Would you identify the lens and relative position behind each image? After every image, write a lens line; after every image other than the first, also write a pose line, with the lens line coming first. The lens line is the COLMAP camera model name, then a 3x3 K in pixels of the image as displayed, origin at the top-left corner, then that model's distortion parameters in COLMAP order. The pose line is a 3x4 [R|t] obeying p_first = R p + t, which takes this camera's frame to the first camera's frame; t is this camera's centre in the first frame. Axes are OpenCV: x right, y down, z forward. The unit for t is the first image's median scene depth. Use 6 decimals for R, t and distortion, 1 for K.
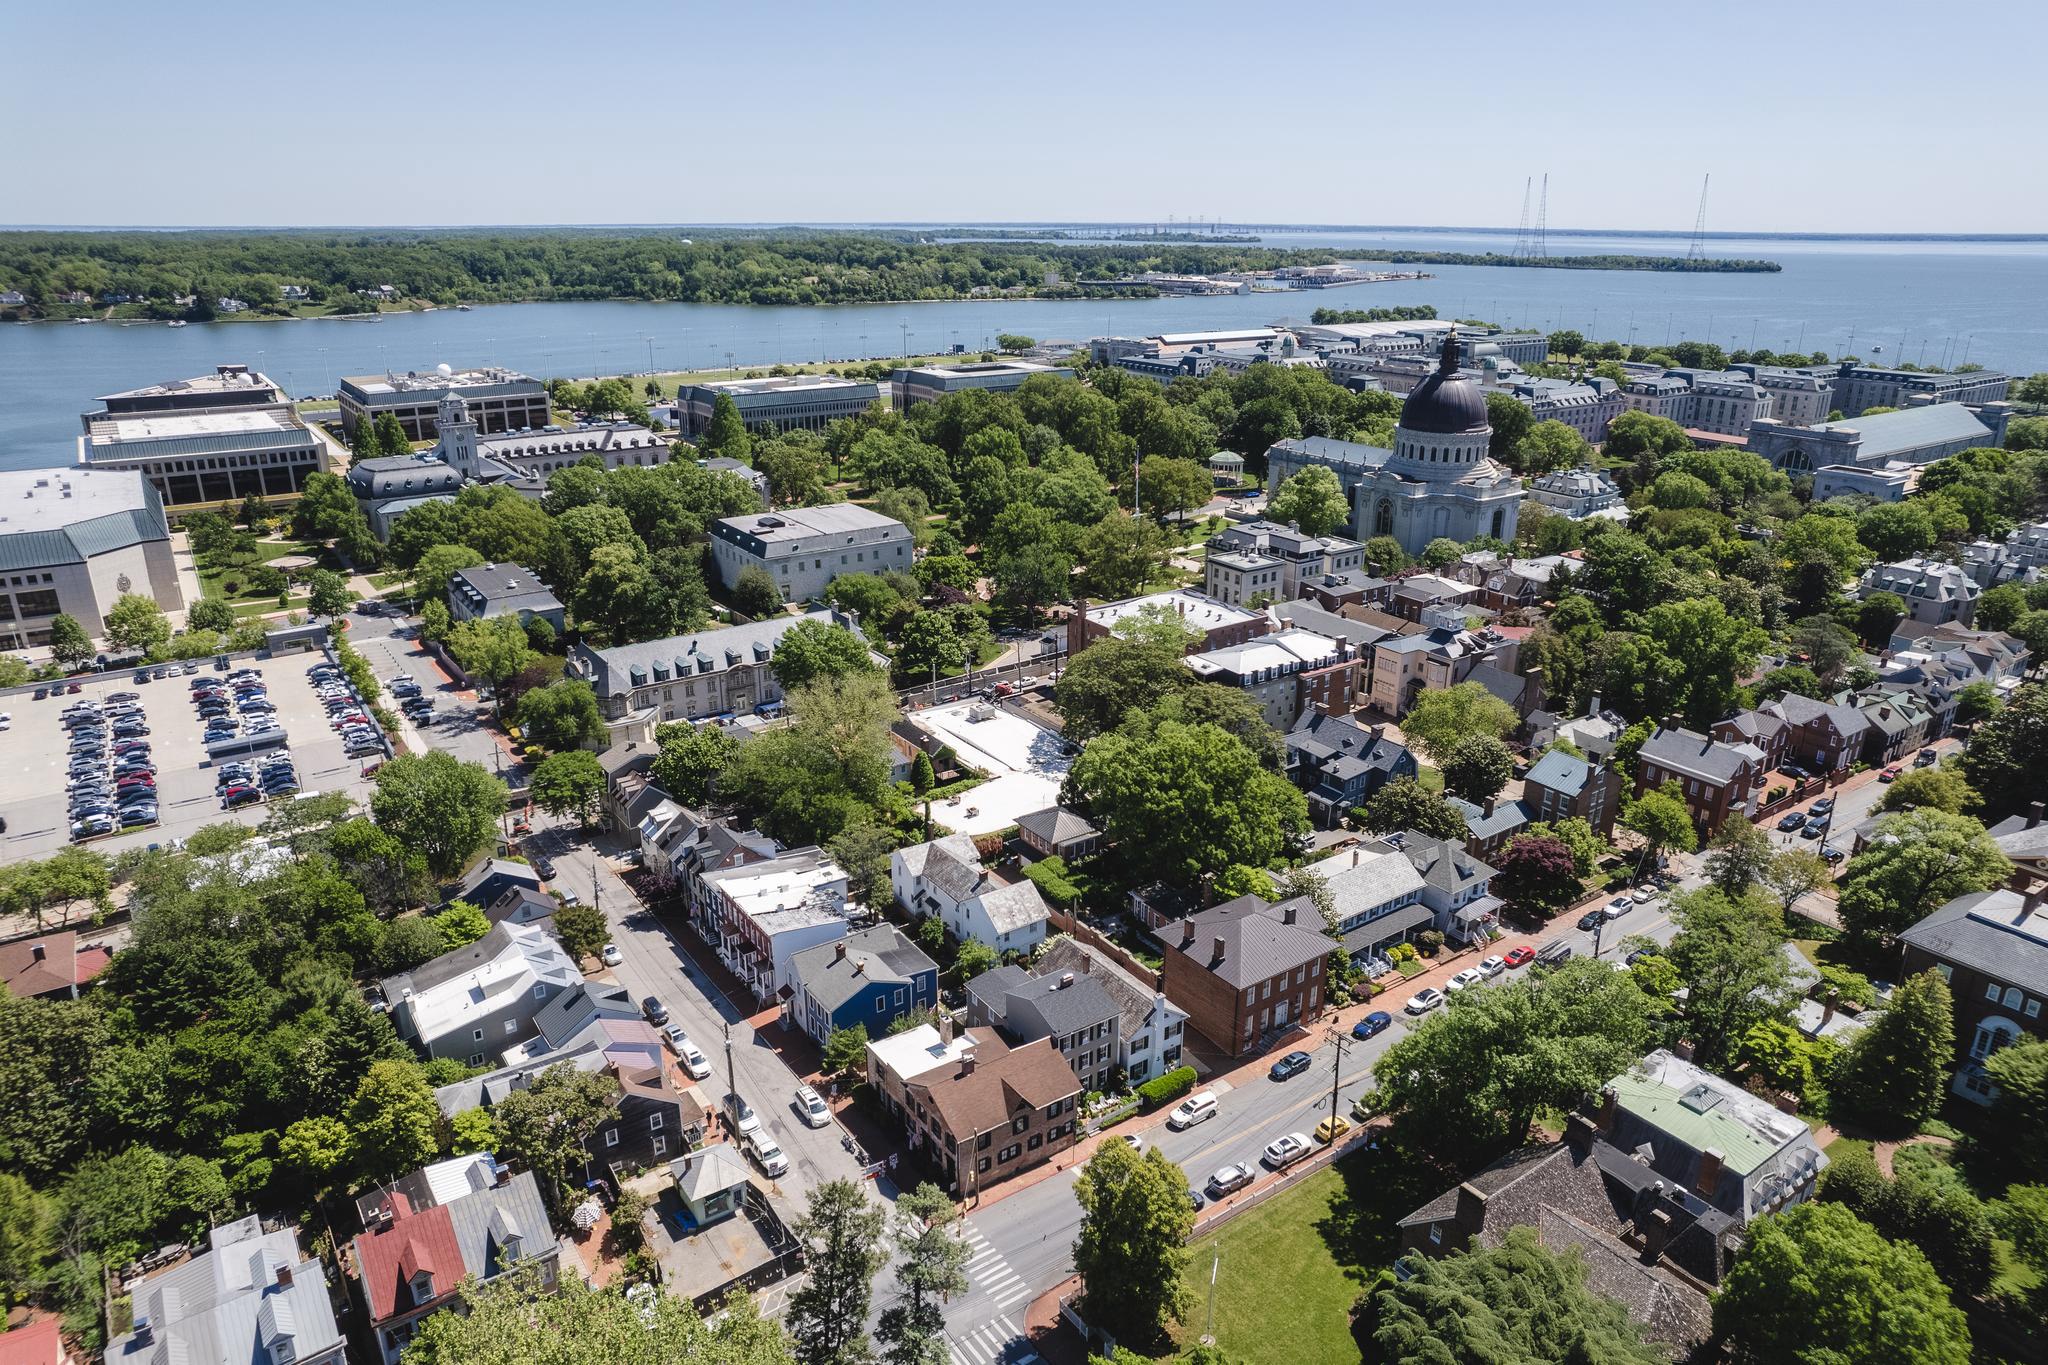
lens RADIAL K [[1305.9, 0, 1039.0], [0, 1305.9, 706.1], [0, 0, 1]] dist [-0.081689, 0.070038]
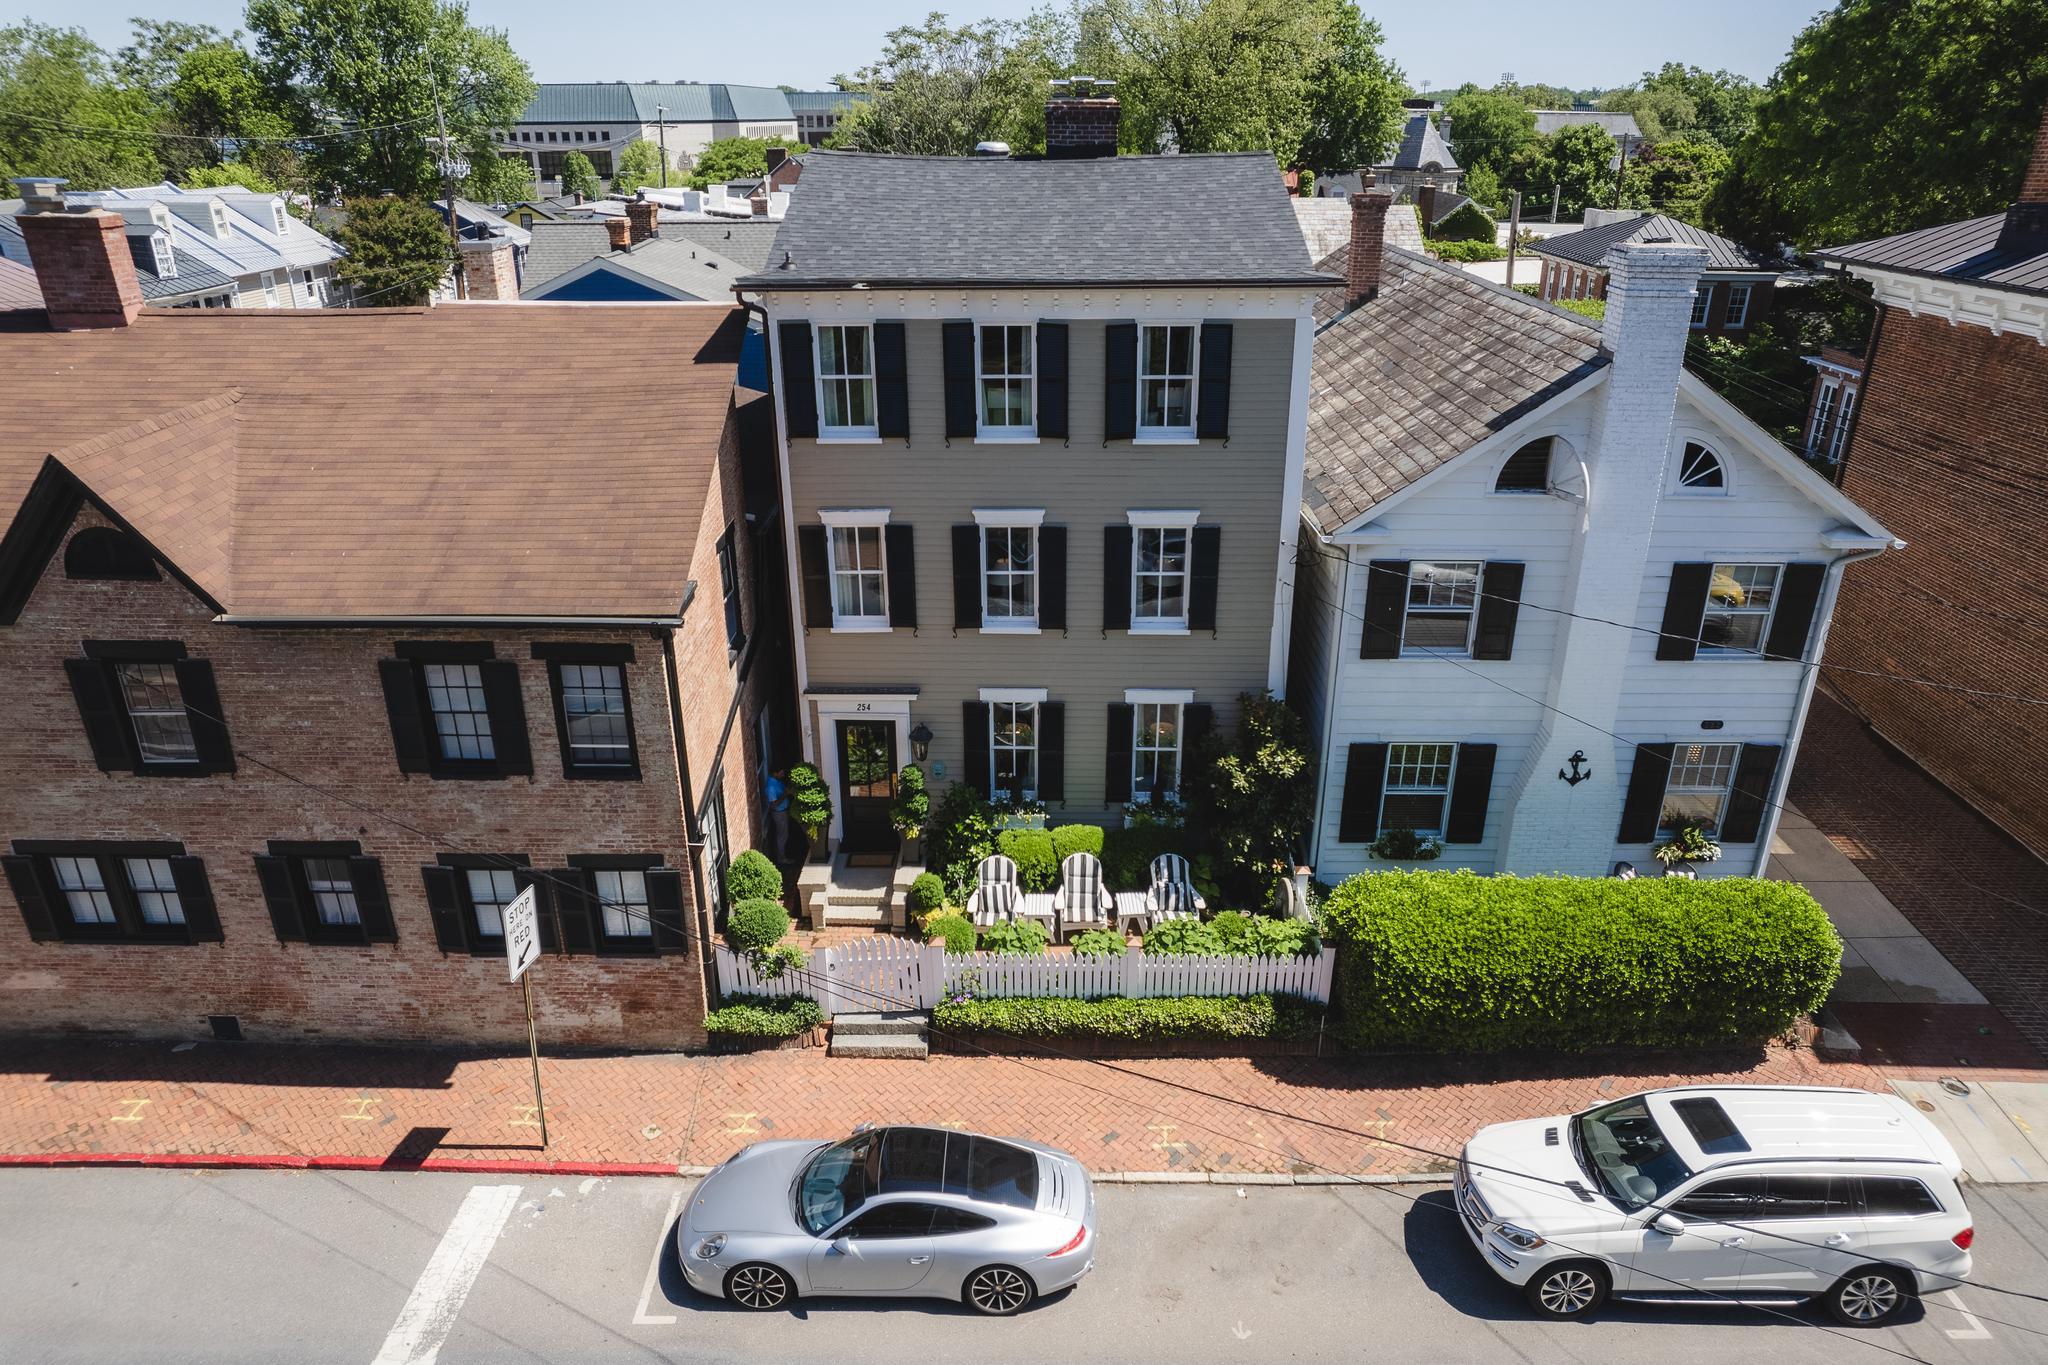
lens RADIAL K [[1305.9, 0, 1039.0], [0, 1305.9, 706.1], [0, 0, 1]] dist [-0.081689, 0.070038]
pose [[0.811921, 0.231162, -0.536049, 0.072179], [-0.199460, 0.972846, 0.117413, 0.157586], [0.548635, 0.011590, 0.835982, 0.512567]]
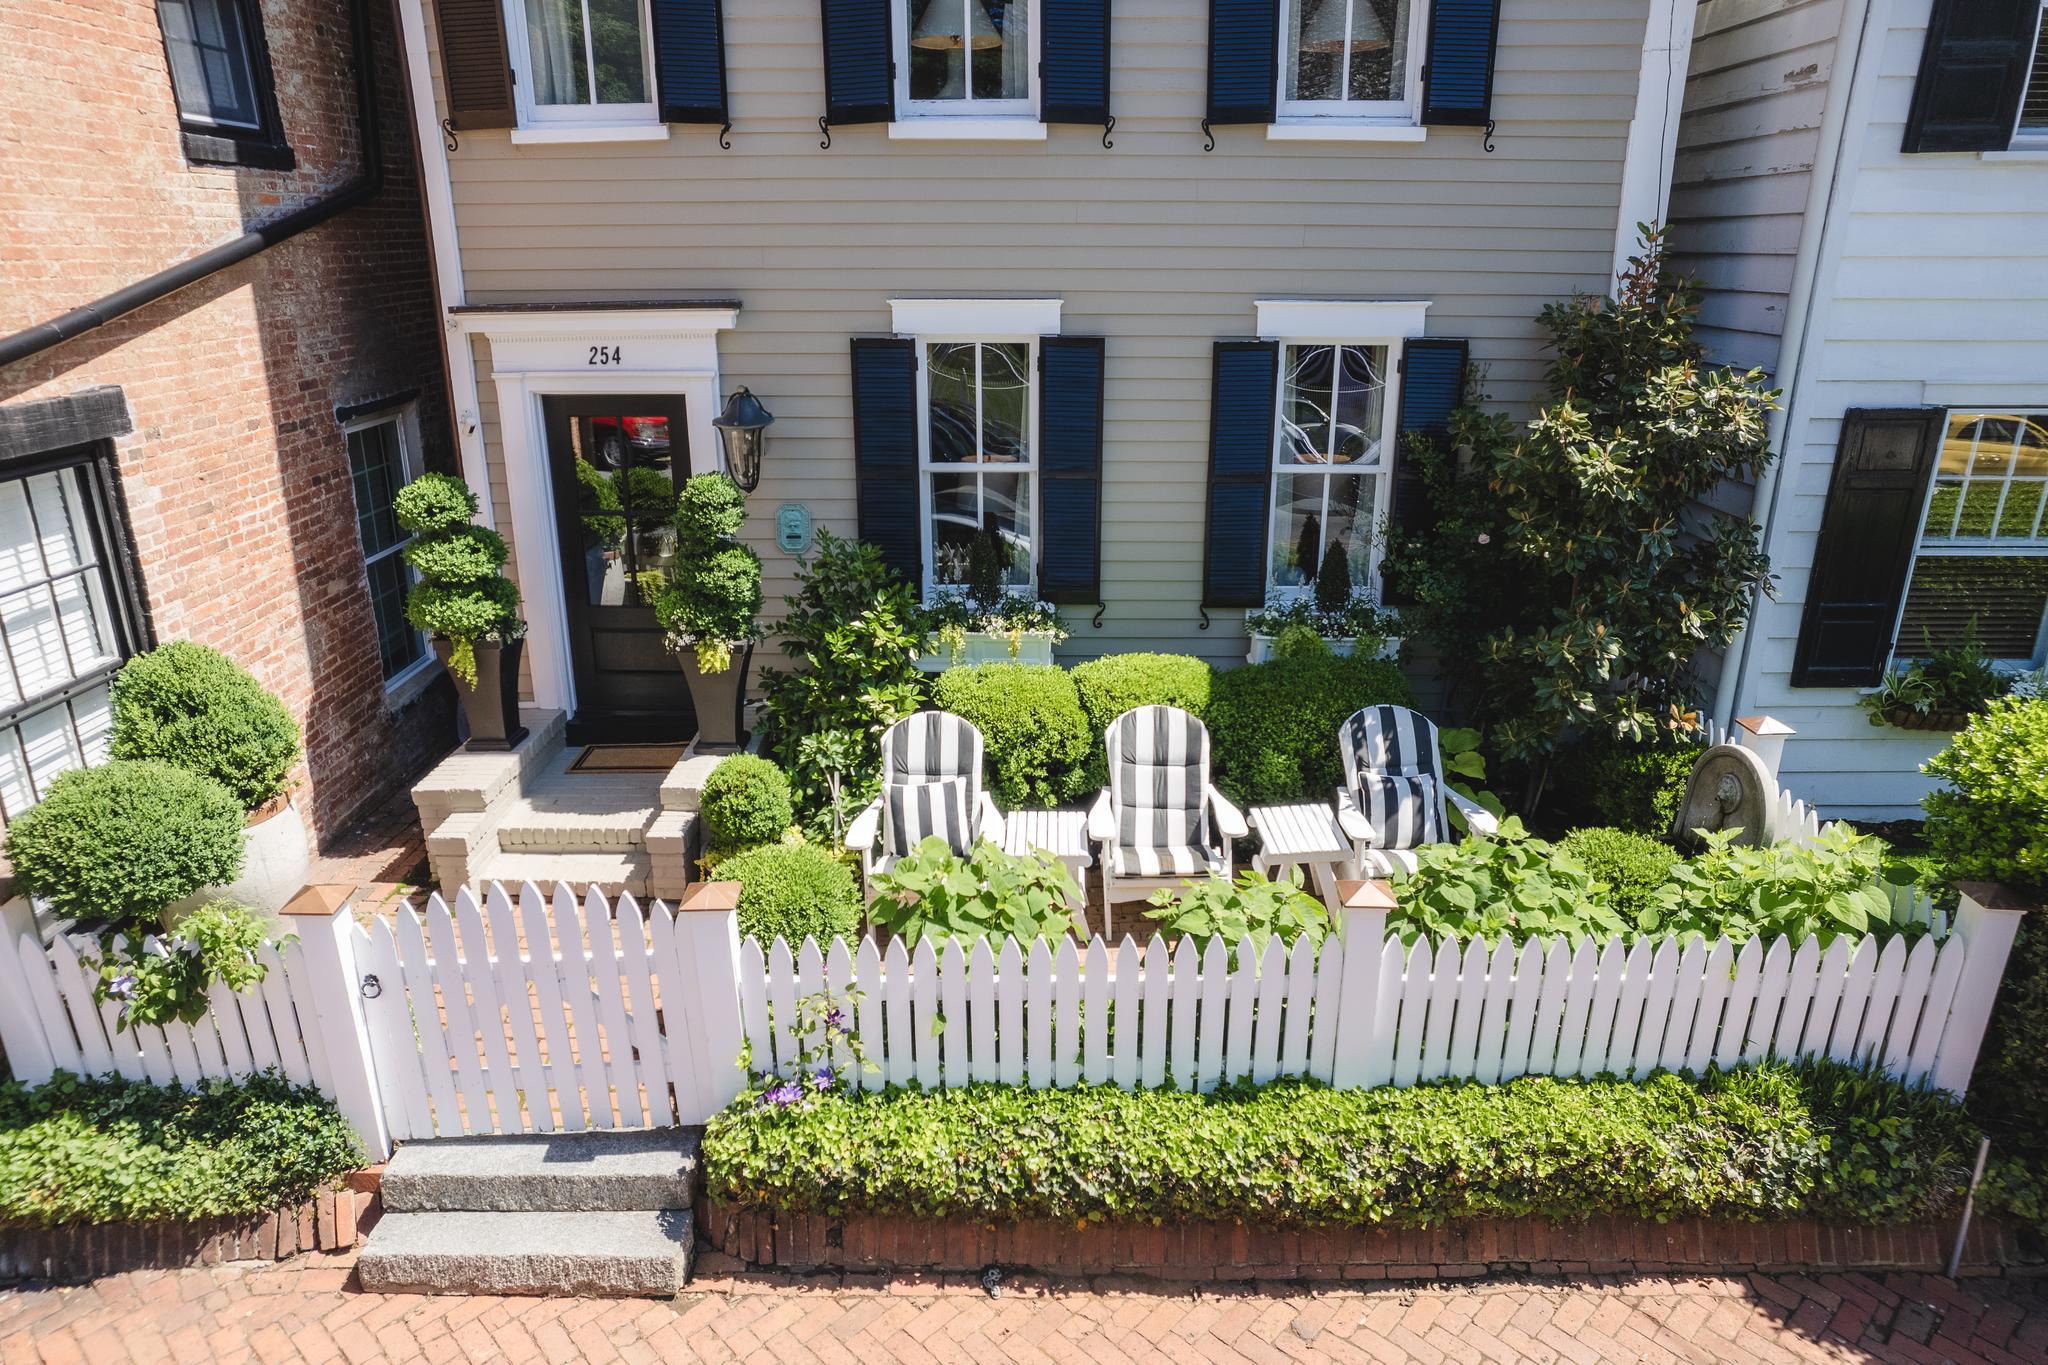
lens RADIAL K [[1305.9, 0, 1039.0], [0, 1305.9, 706.1], [0, 0, 1]] dist [-0.081689, 0.070038]
pose [[0.819521, 0.185383, -0.542235, 0.044738], [-0.196894, 0.979712, 0.037369, 0.176802], [0.538162, 0.076138, 0.839396, 0.559162]]
